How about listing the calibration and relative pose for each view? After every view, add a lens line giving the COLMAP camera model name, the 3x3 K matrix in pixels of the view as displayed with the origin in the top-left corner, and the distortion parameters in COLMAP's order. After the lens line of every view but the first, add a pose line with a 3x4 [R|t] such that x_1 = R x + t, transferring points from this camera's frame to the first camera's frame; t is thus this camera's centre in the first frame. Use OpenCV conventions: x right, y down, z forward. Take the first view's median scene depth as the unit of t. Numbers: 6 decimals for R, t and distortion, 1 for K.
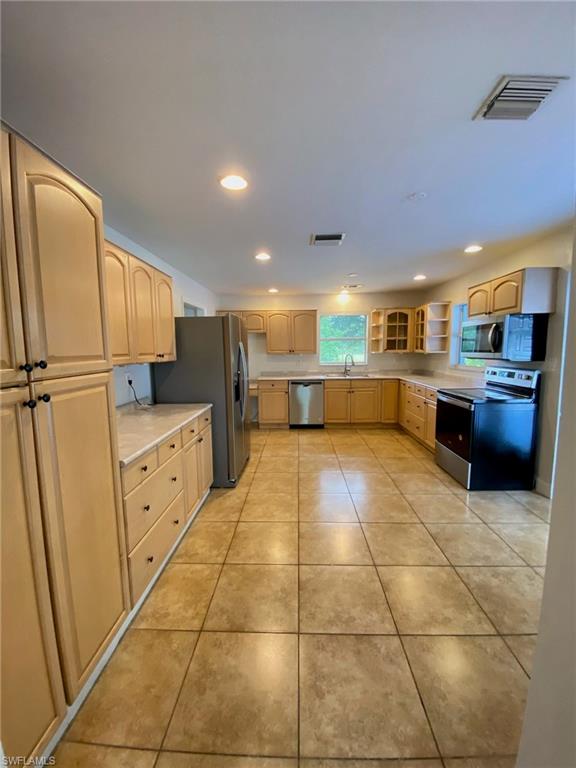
lens RADIAL K [[314.1, 0, 289.2], [0, 314.1, 383.8], [0, 0, 1]] dist [0.011048, -0.000949]
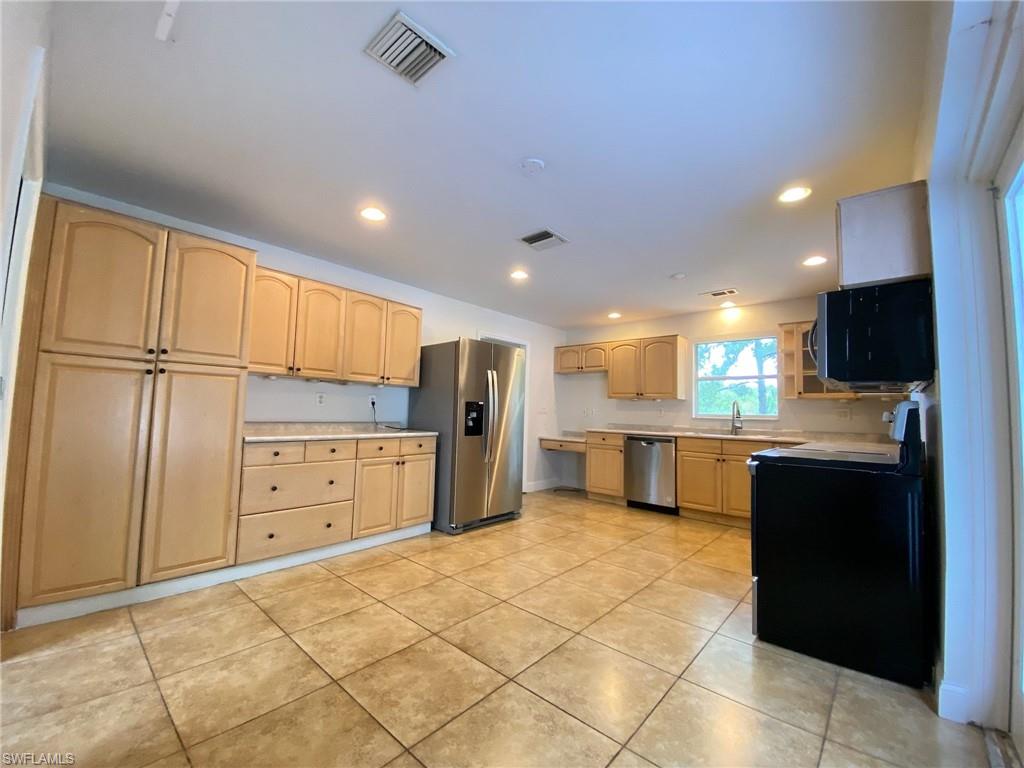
lens RADIAL K [[418.8, 0, 503.7], [0, 418.8, 384.0], [0, 0, 1]] dist [0.011048, -0.000949]
pose [[0.758264, -0.014339, -0.651789, 0.823663], [-0.109403, 0.982782, -0.148895, 0.098975], [0.642702, 0.184209, 0.743640, 0.203232]]
